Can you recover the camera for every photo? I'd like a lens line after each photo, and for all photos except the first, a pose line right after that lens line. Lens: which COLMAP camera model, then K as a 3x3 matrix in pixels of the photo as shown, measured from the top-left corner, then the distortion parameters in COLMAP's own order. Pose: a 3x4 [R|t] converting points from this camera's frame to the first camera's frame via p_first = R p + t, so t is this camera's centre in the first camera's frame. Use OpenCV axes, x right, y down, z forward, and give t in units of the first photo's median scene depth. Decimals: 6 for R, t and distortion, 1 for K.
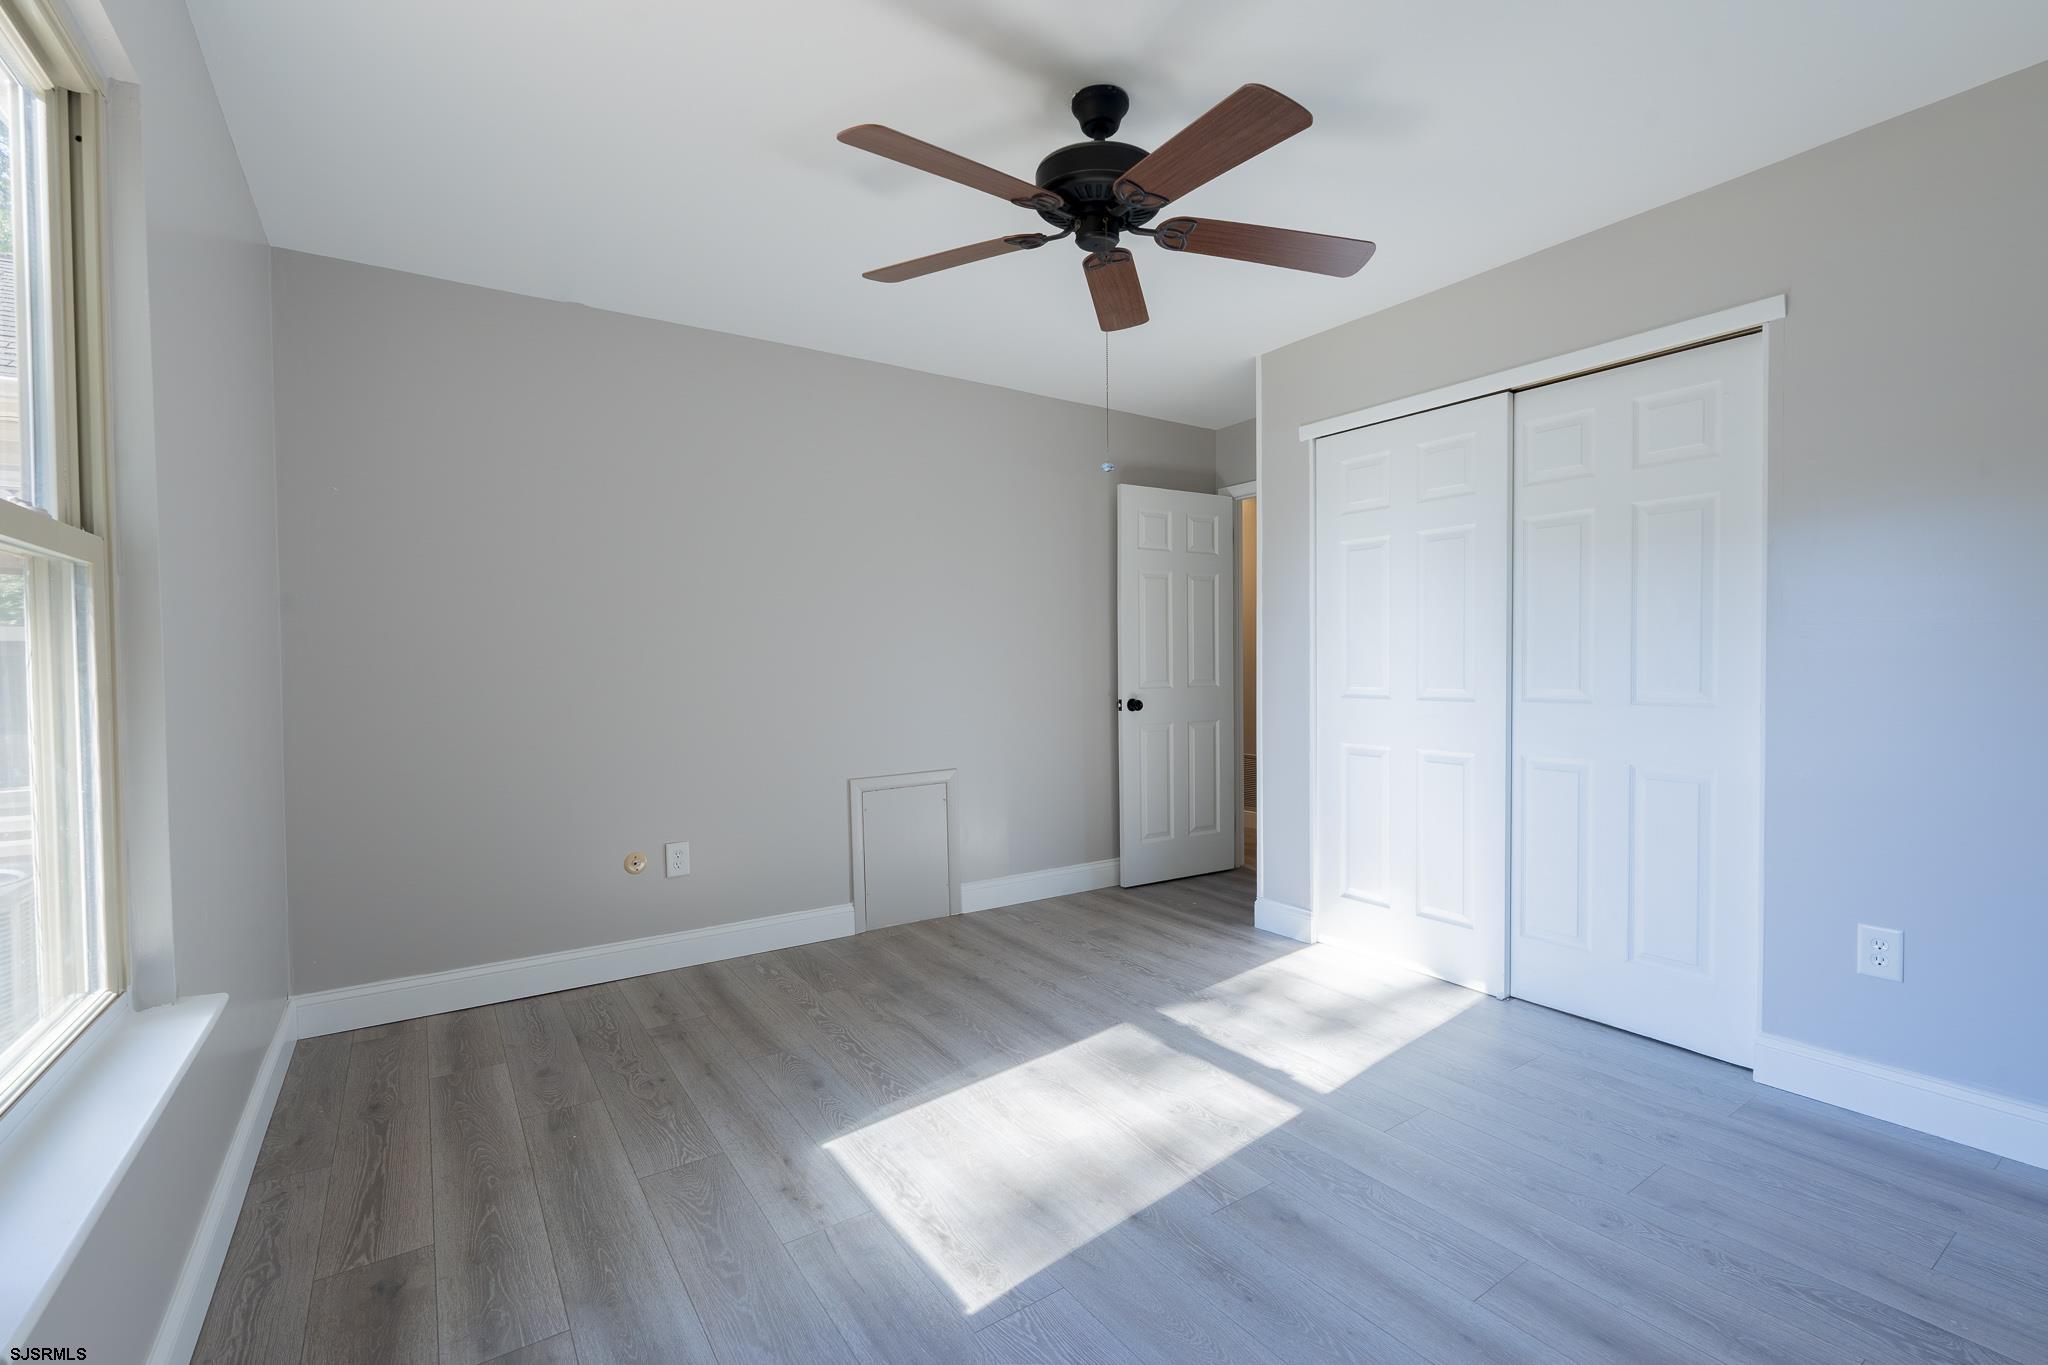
lens RADIAL K [[907.6, 0, 1017.3], [0, 907.6, 674.0], [0, 0, 1]] dist [-0.005546, 0.001951]
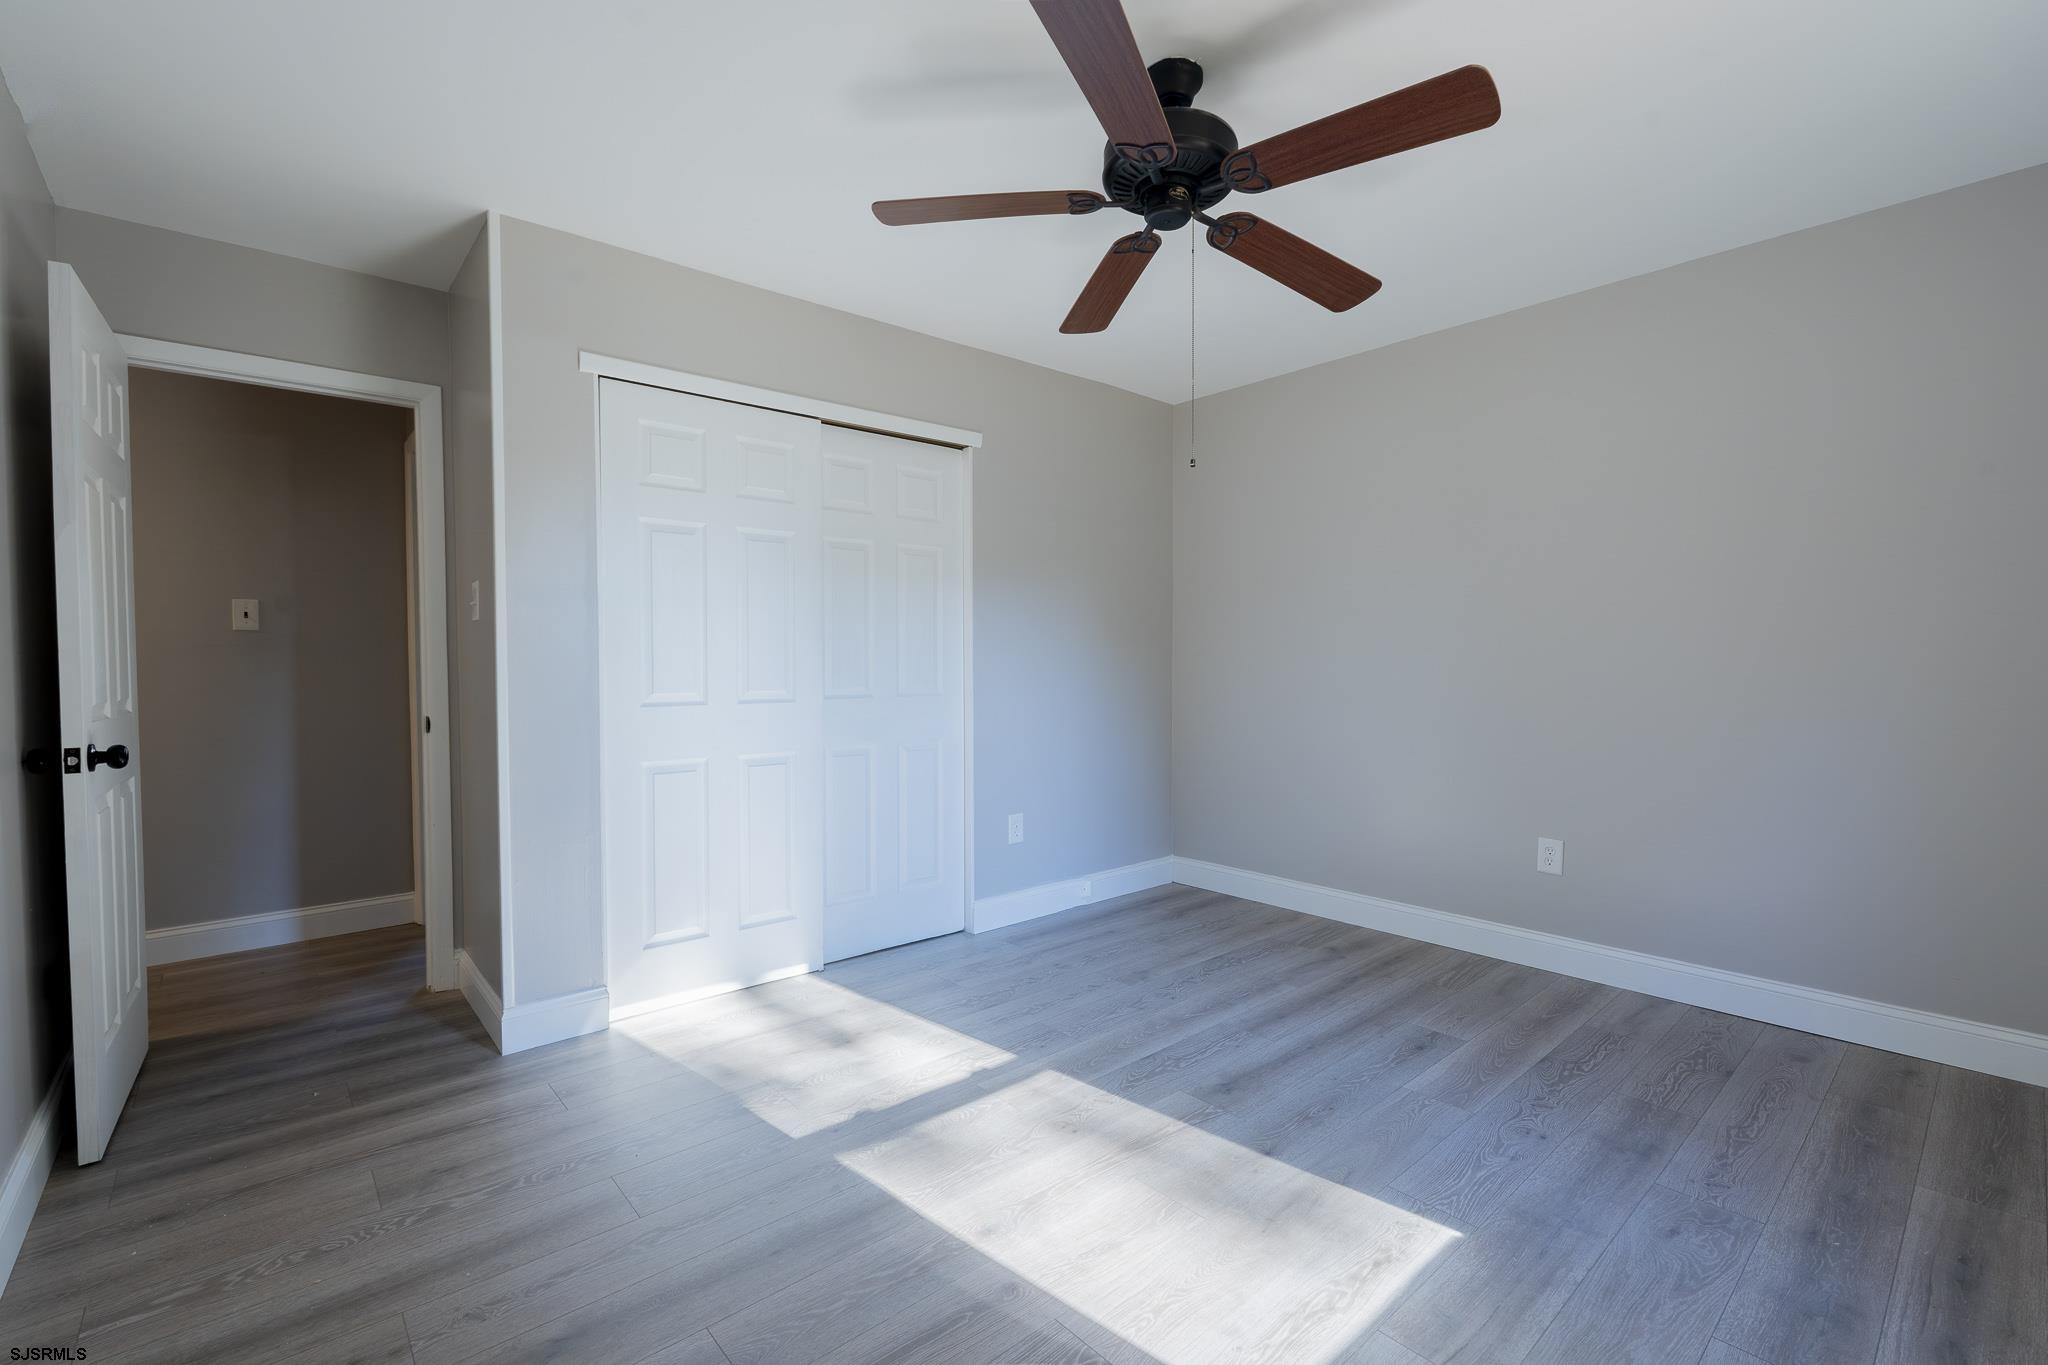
lens RADIAL K [[907.6, 0, 1017.0], [0, 907.6, 677.2], [0, 0, 1]] dist [-0.005546, 0.001951]
pose [[-0.133799, -0.009256, 0.990965, -0.728683], [0.017545, 0.999778, 0.011707, -0.006983], [-0.990853, 0.018952, -0.133606, 1.125584]]
